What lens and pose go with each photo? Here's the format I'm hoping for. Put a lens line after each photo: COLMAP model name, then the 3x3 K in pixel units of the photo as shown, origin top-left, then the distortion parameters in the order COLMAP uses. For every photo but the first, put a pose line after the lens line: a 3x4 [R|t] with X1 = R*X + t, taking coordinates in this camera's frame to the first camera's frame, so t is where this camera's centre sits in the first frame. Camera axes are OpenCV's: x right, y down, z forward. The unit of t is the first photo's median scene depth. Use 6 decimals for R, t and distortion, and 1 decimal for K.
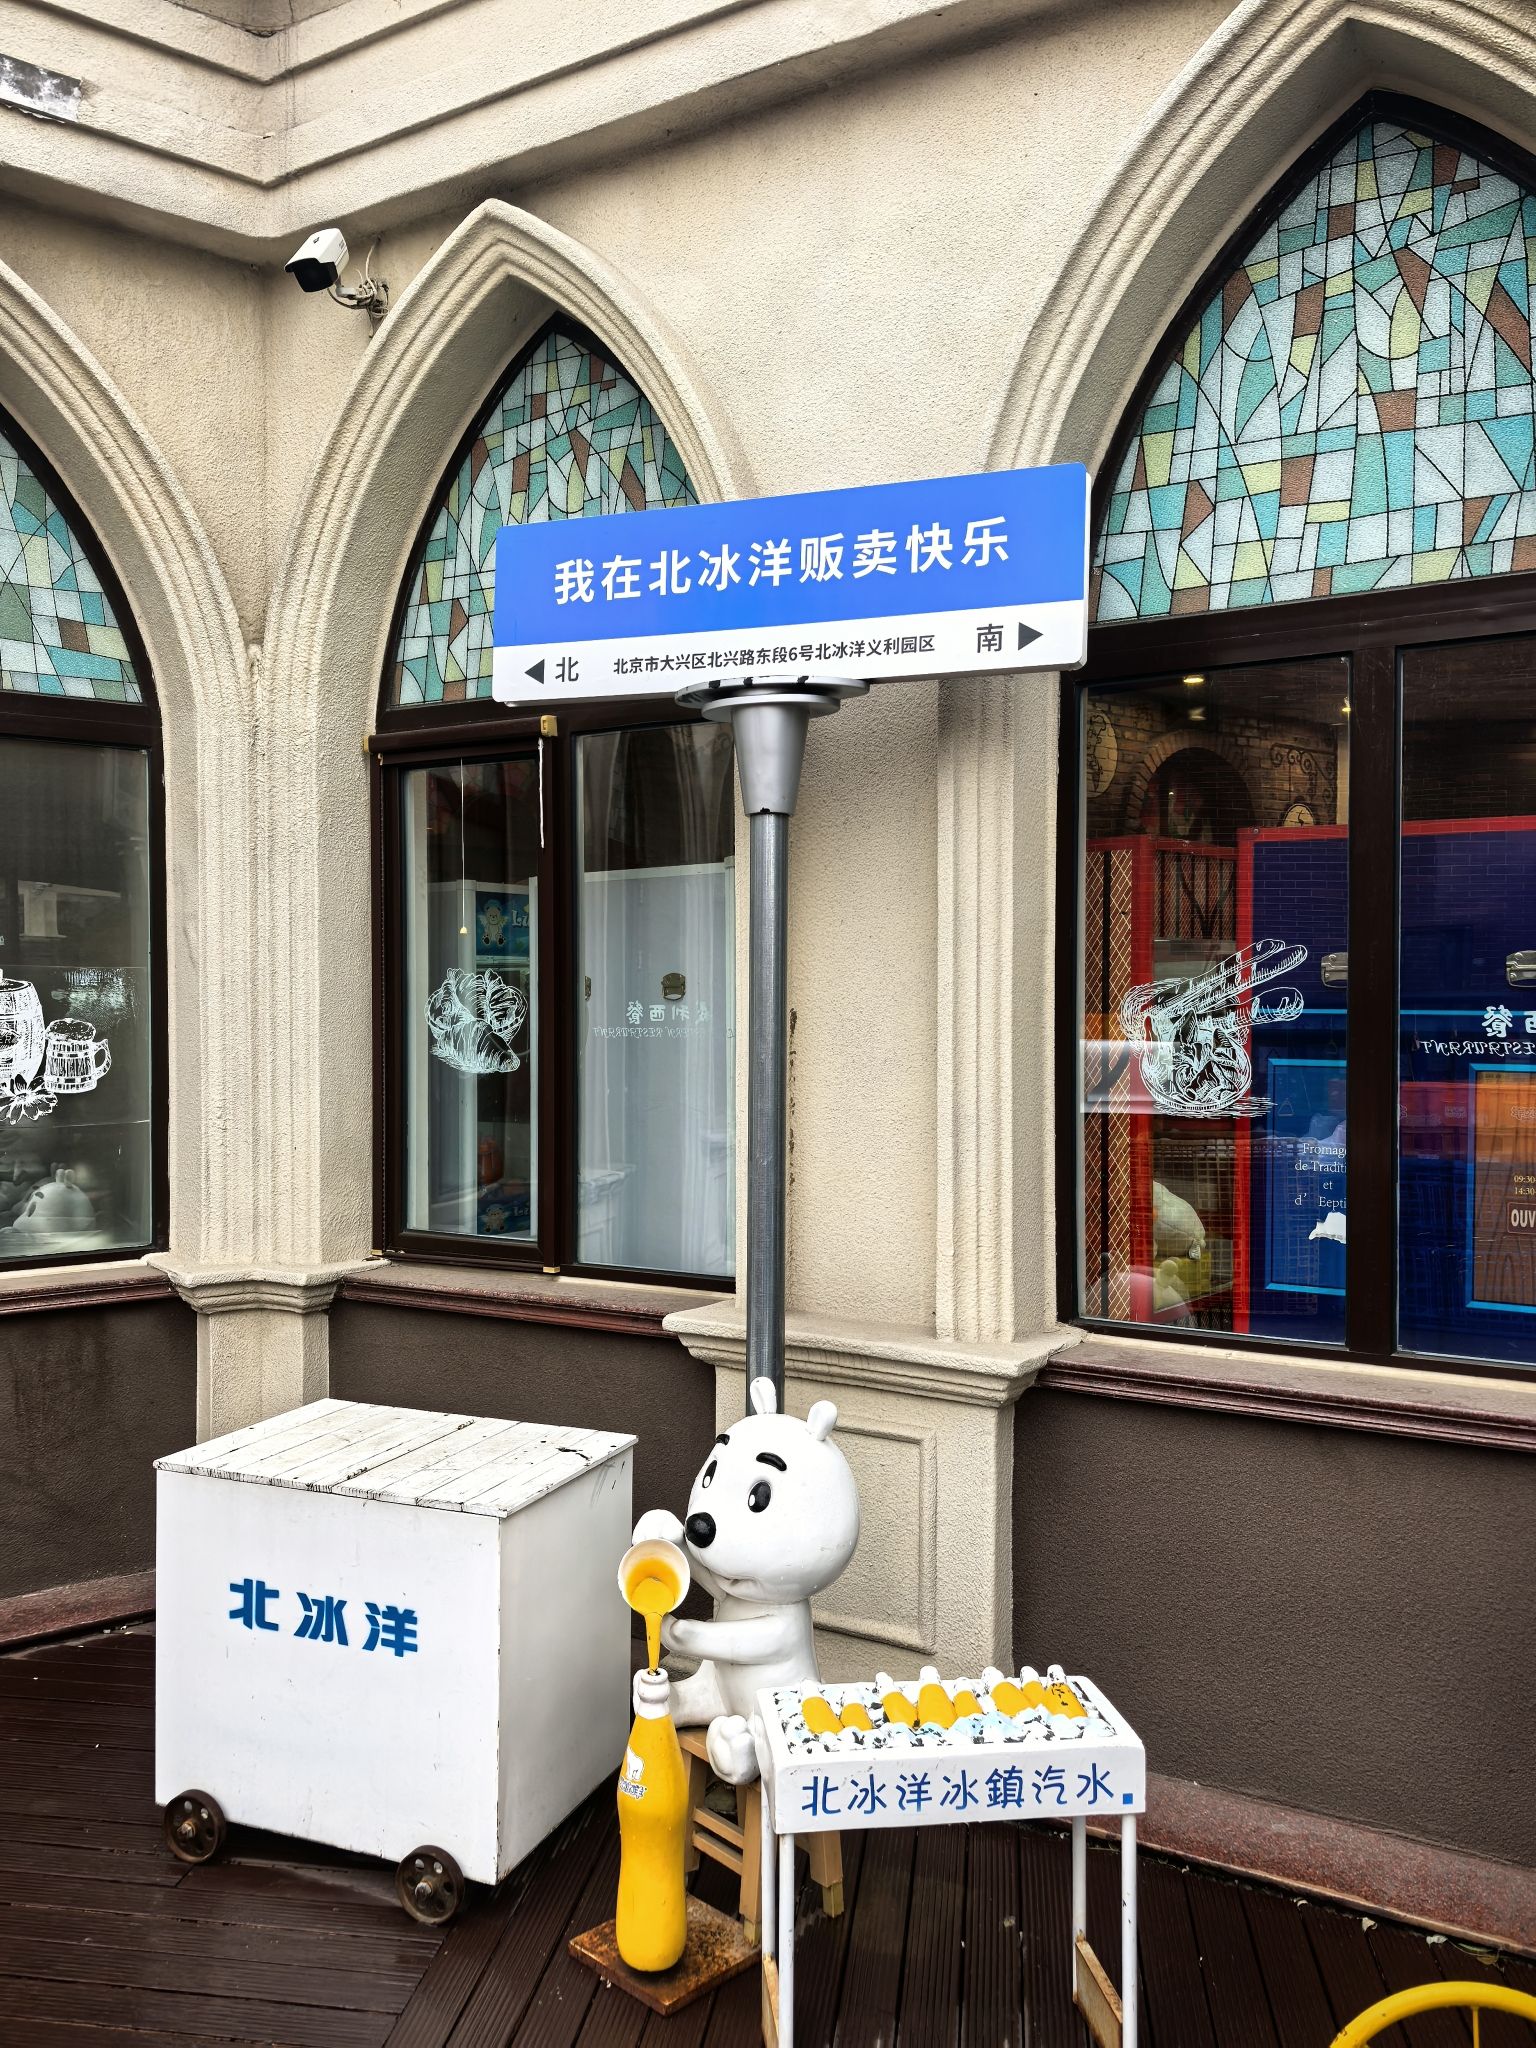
lens RADIAL K [[1736.5, 0, 768.0], [0, 1736.5, 1024.0], [0, 0, 1]] dist [0.088812, -0.123099]
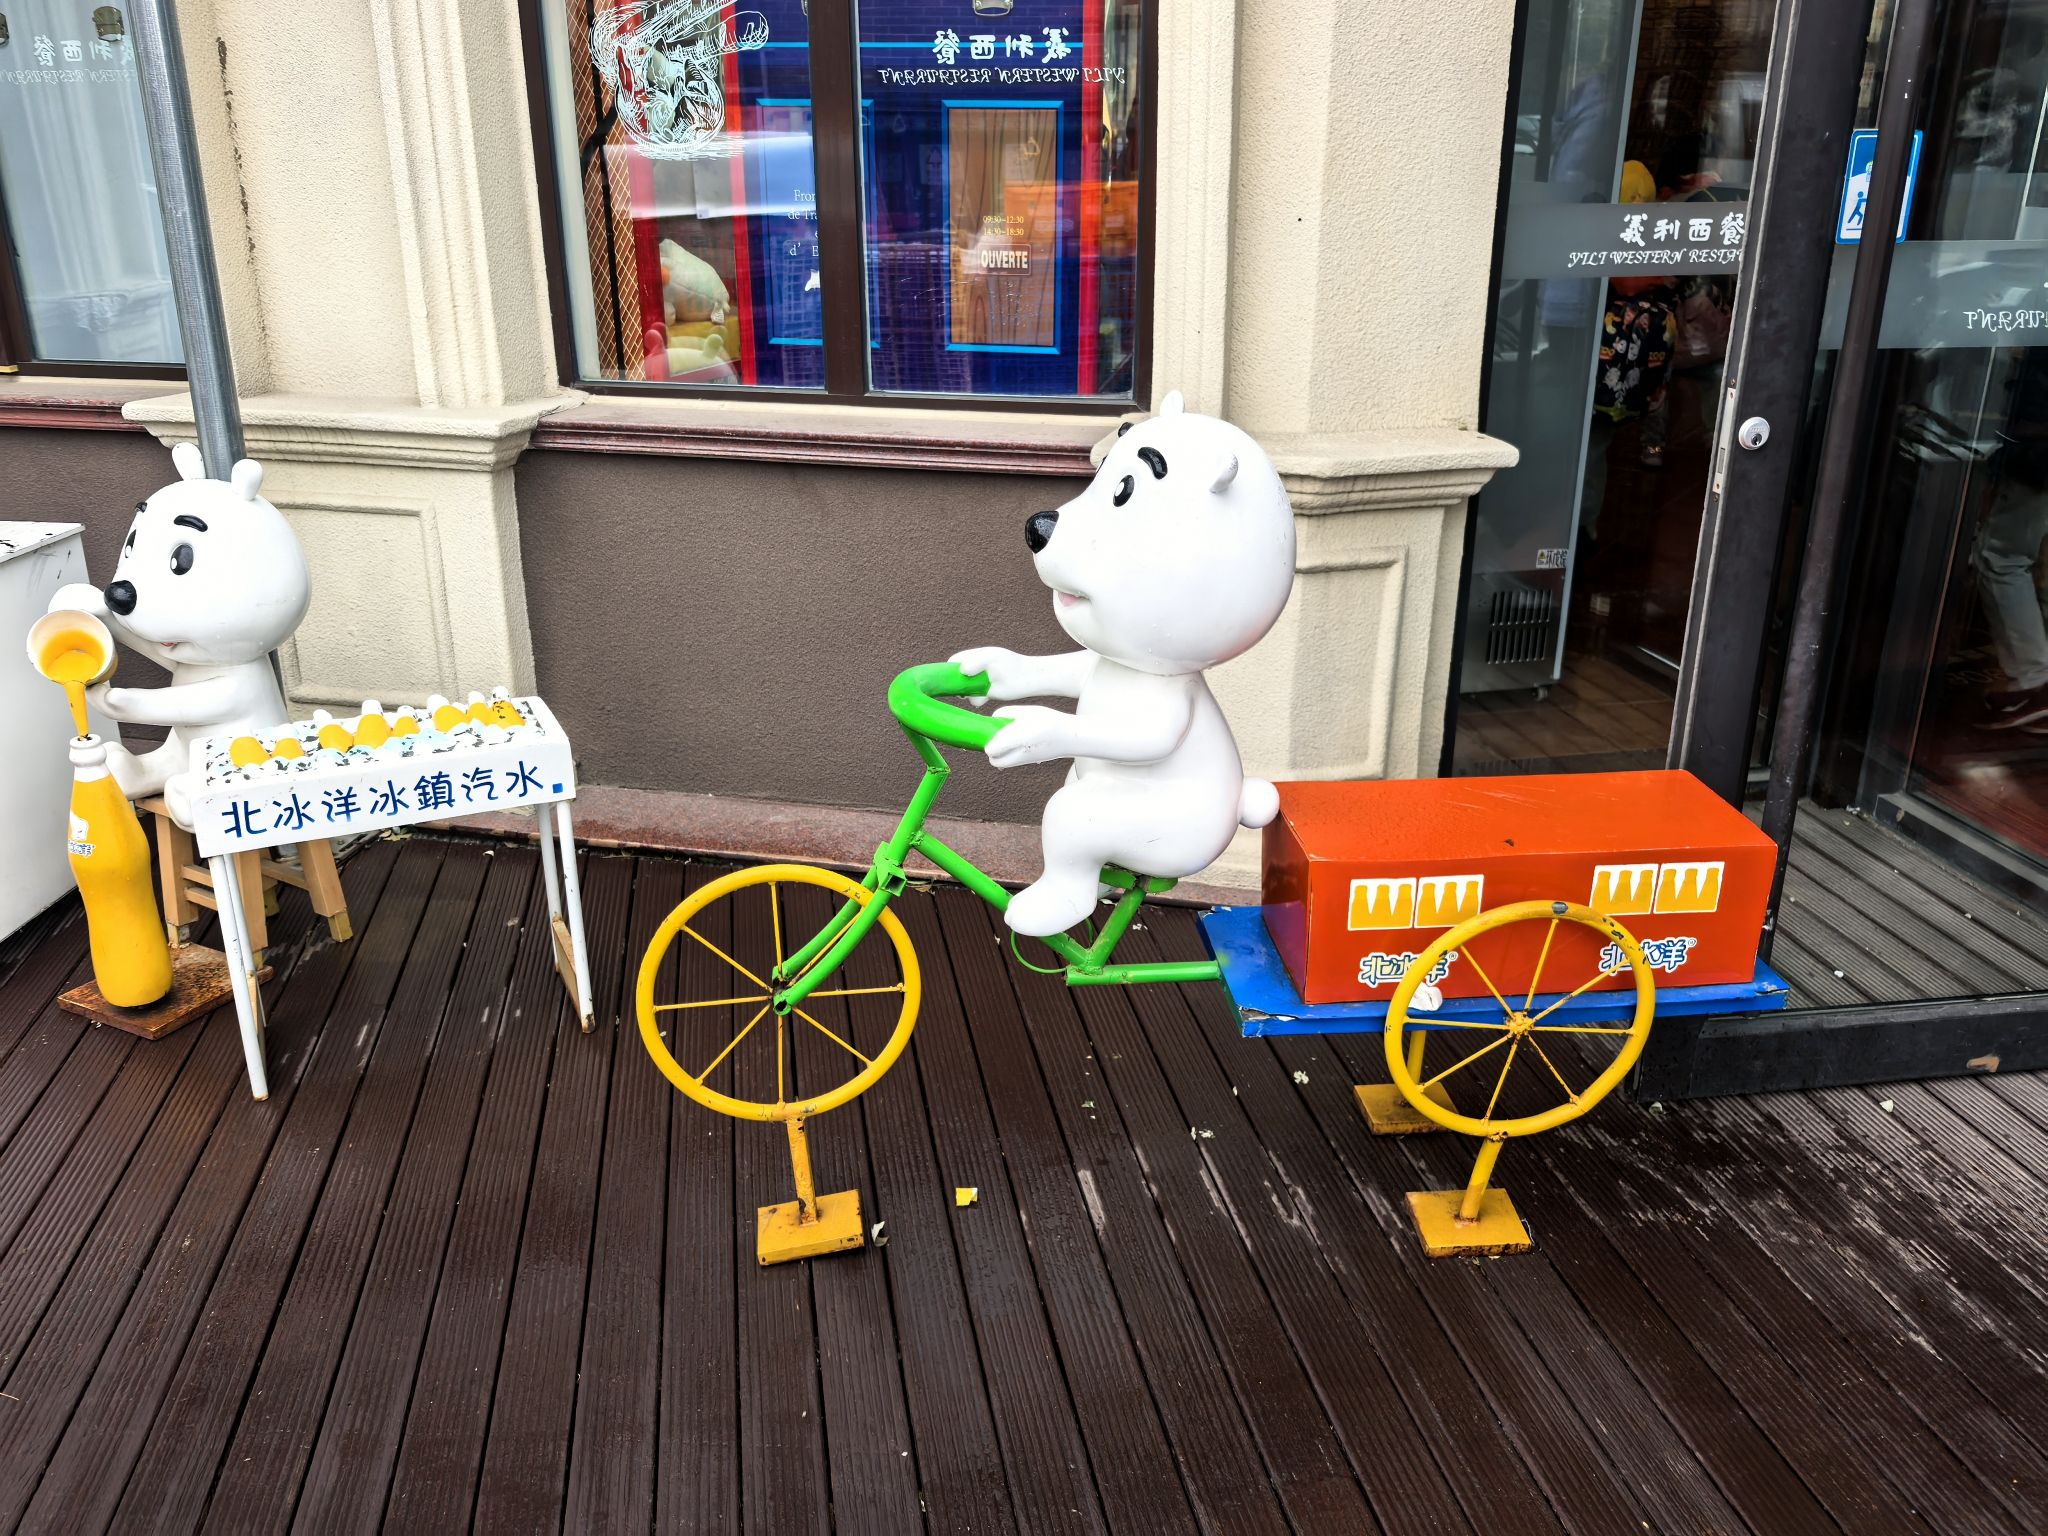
lens RADIAL K [[1736.5, 0, 1024.0], [0, 1736.5, 768.0], [0, 0, 1]] dist [0.088812, -0.123099]
pose [[0.949797, -0.113341, 0.291614, 0.118260], [0.006775, 0.939307, 0.343011, 0.041277], [-0.312793, -0.323816, 0.892919, -0.041131]]
